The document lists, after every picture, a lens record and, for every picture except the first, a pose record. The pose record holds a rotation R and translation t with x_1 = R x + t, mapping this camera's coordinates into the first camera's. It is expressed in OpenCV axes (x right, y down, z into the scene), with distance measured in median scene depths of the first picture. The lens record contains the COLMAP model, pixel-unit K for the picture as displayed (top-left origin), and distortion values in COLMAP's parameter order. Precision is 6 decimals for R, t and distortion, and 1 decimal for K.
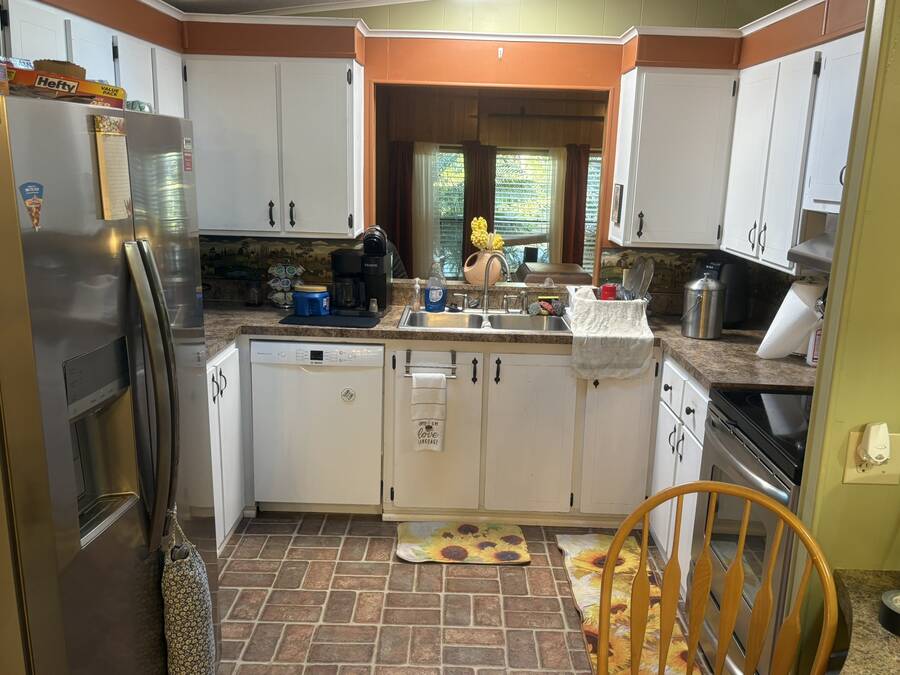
lens RADIAL K [[773.6, 0, 451.1], [0, 773.6, 338.2], [0, 0, 1]] dist [0.014806, -0.010672]
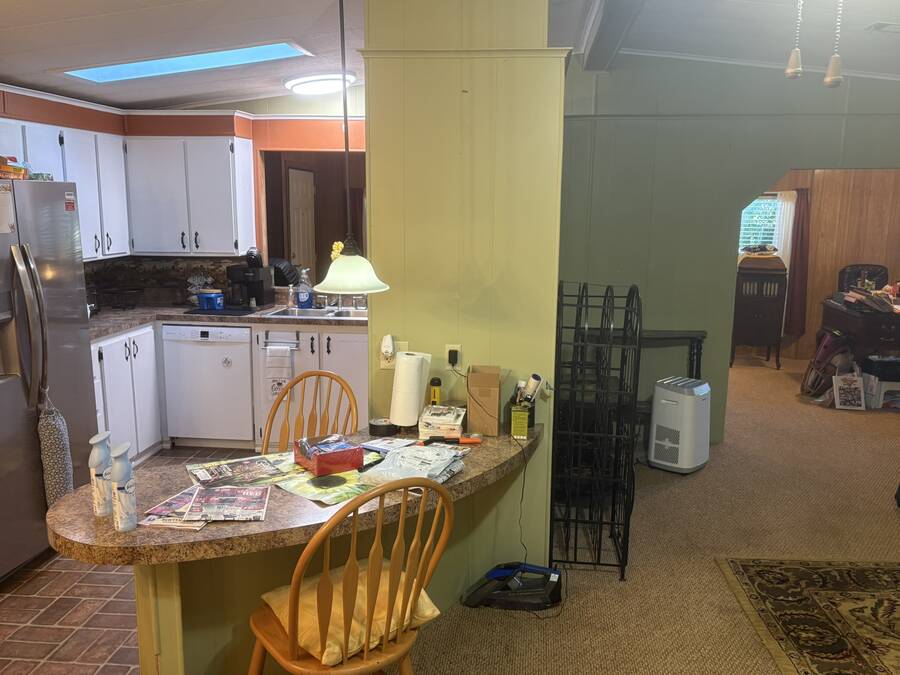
lens RADIAL K [[773.6, 0, 450.2], [0, 773.6, 339.4], [0, 0, 1]] dist [0.014806, -0.010672]
pose [[0.995298, -0.002971, -0.096813, 0.413630], [-0.002054, 0.998657, -0.051760, 0.101942], [0.096837, 0.051715, 0.993956, -0.403347]]
